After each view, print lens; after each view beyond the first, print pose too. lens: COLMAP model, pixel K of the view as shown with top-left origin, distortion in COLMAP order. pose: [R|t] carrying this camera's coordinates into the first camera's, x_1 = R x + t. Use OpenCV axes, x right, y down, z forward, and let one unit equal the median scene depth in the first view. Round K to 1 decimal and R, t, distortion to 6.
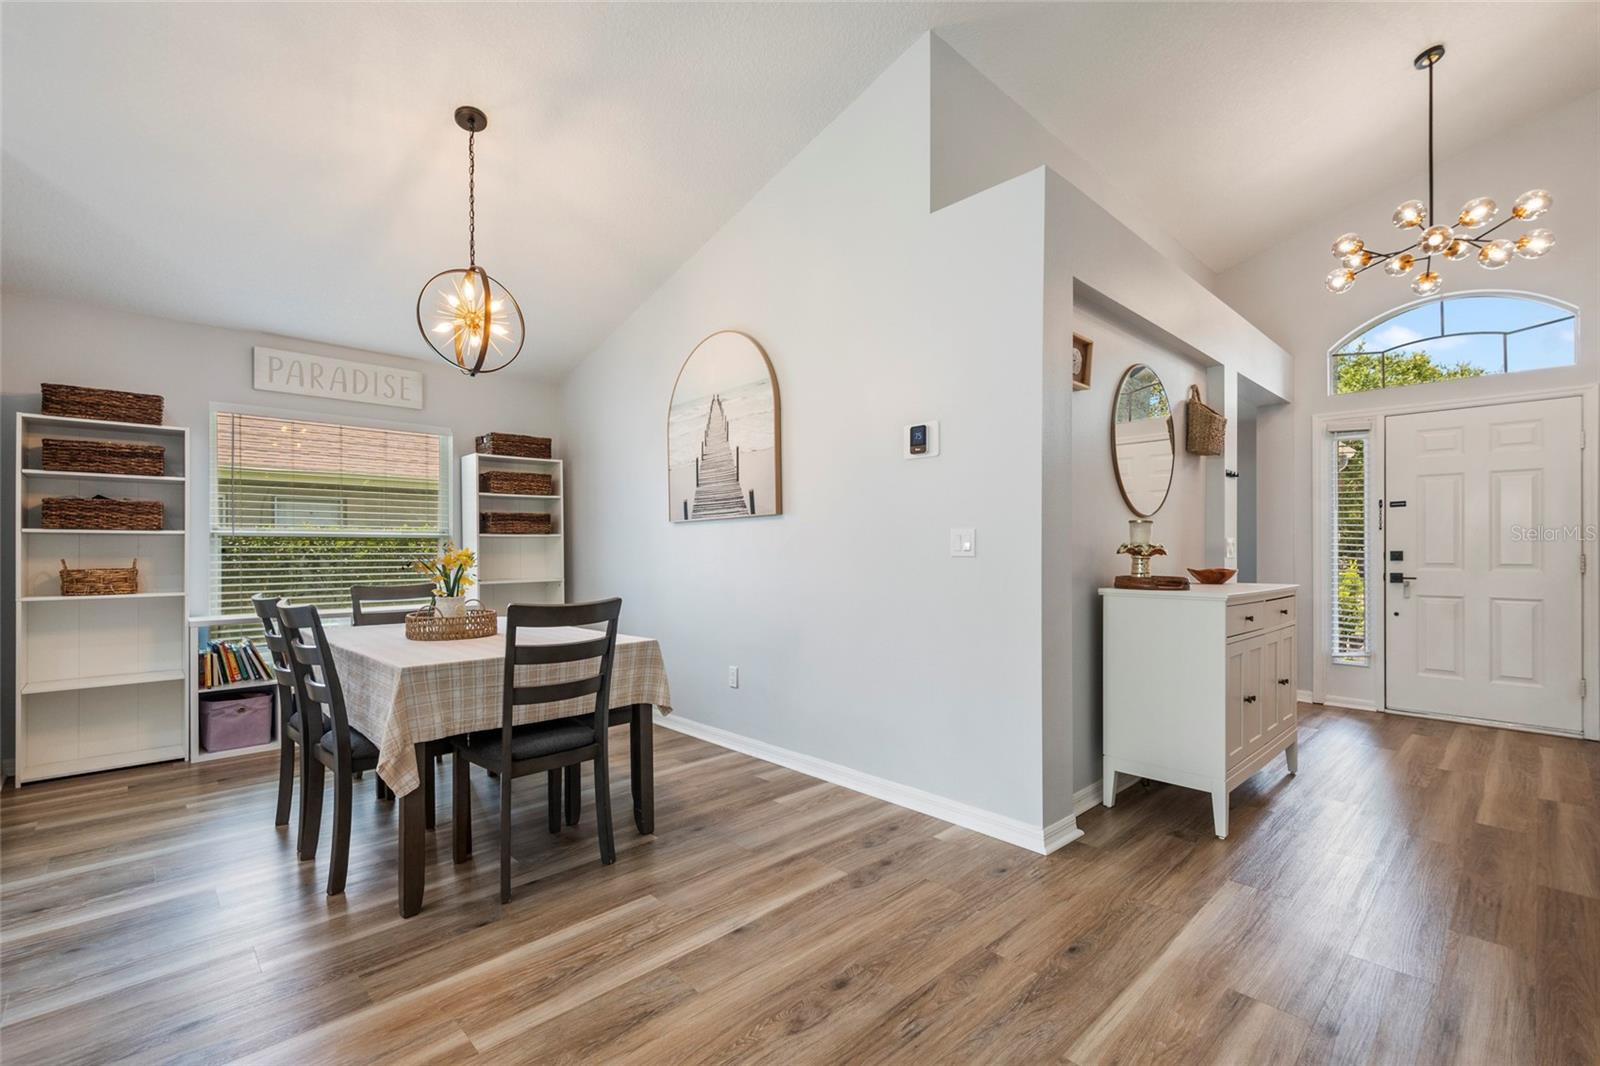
lens RADIAL K [[699.9, 0, 806.3], [0, 699.9, 549.2], [0, 0, 1]] dist [0.017535, -0.006479]
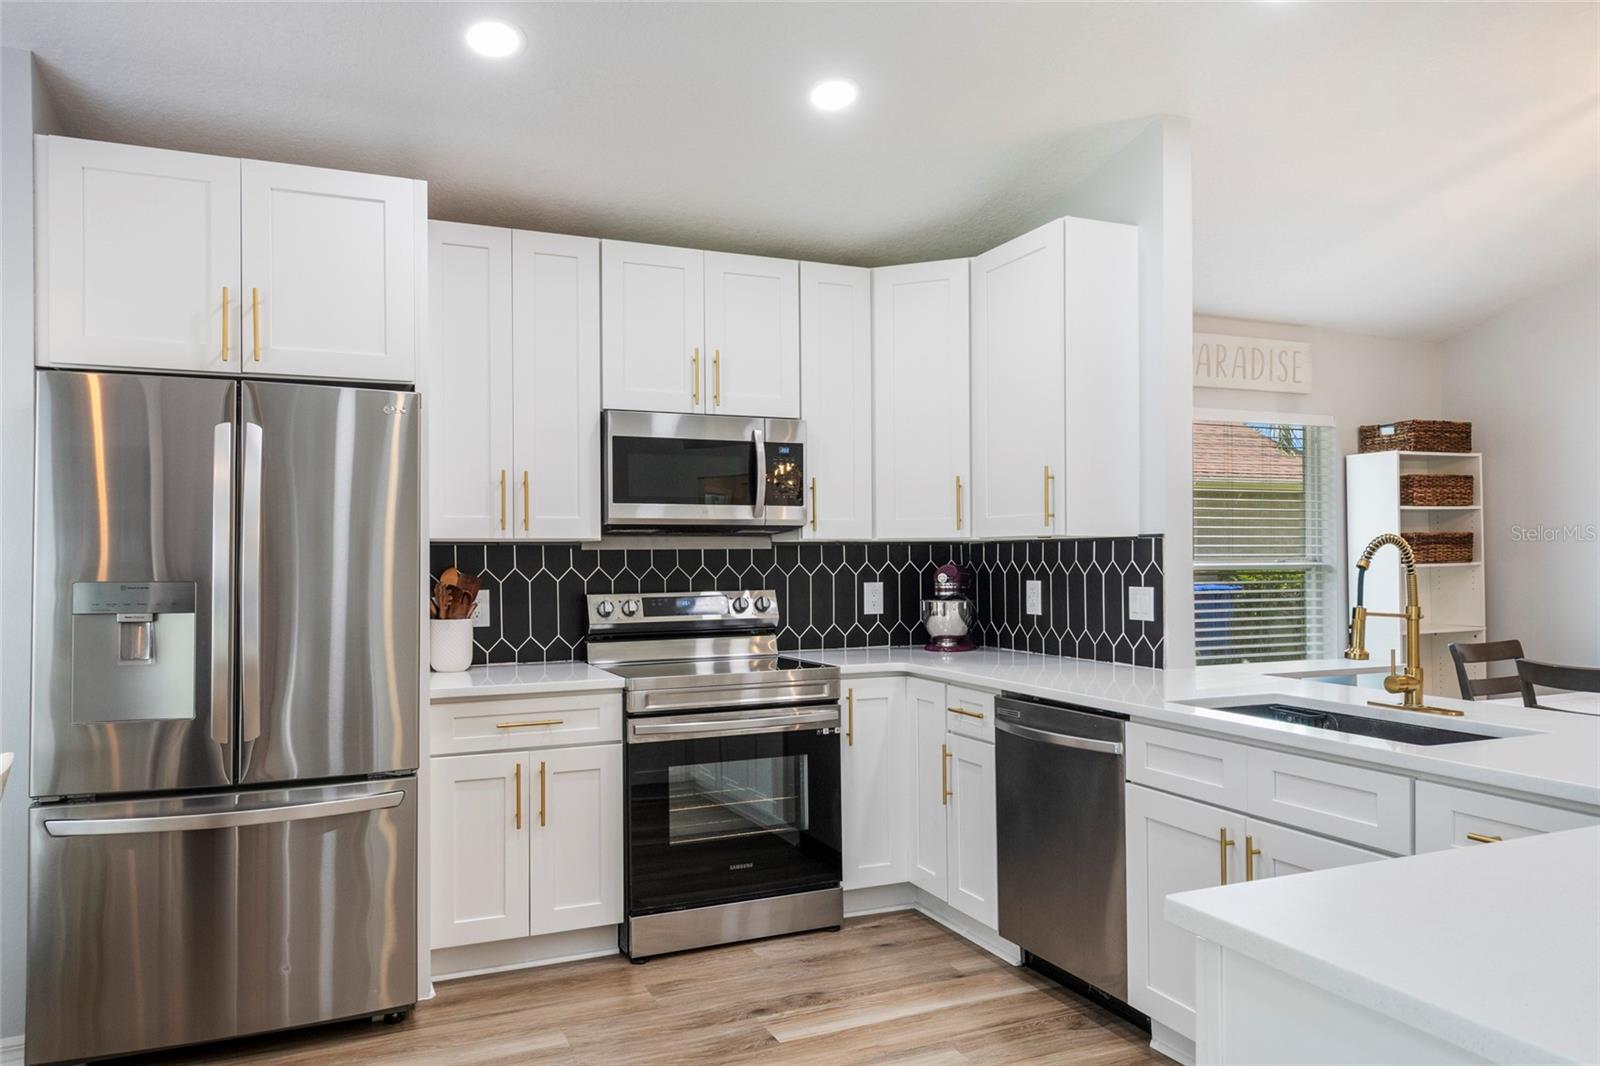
lens RADIAL K [[1106.8, 0, 802.1], [0, 1106.8, 550.2], [0, 0, 1]] dist [0.018273, -0.005393]
pose [[0.937583, -0.005206, -0.347721, -0.805746], [0.004403, 0.999985, -0.003102, -0.043527], [0.347732, 0.001378, 0.937593, -0.334359]]
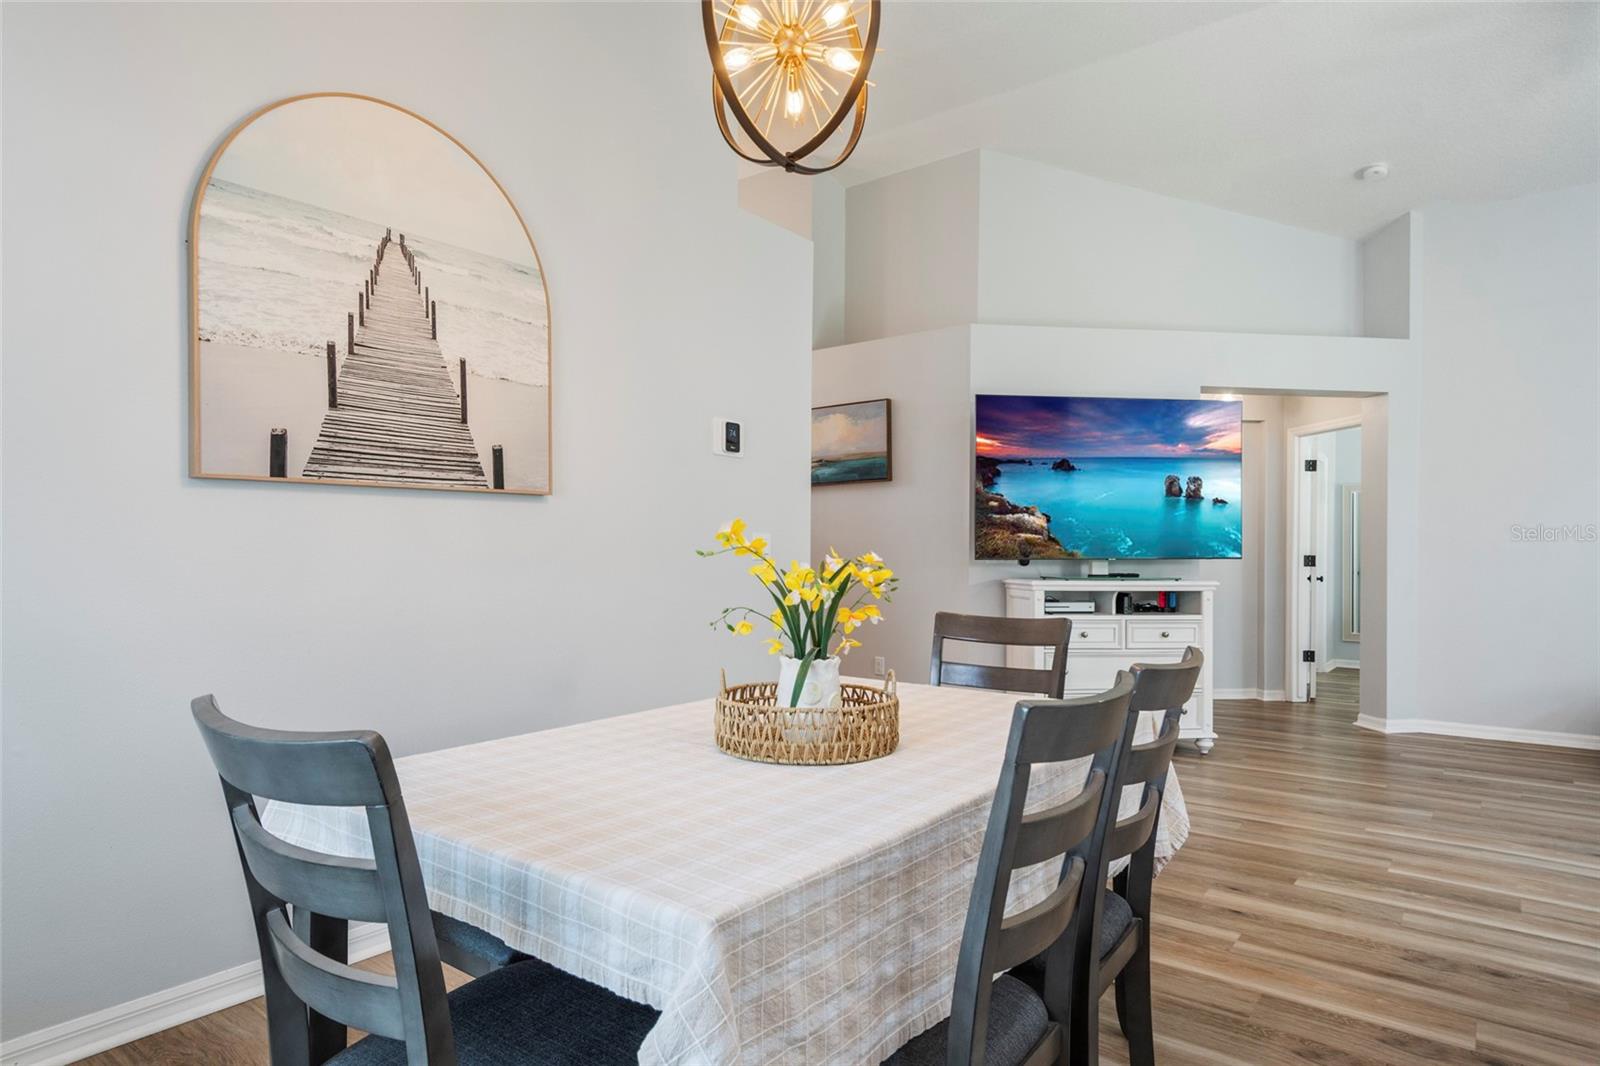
lens RADIAL K [[900.2, 0, 802.1], [0, 900.2, 551.6], [0, 0, 1]] dist [0.024884, -0.018874]
pose [[-0.147768, 0.002802, 0.989018, -0.822315], [-0.008183, 0.999958, -0.004056, 0.002418], [-0.988988, -0.008692, -0.147739, 0.839947]]
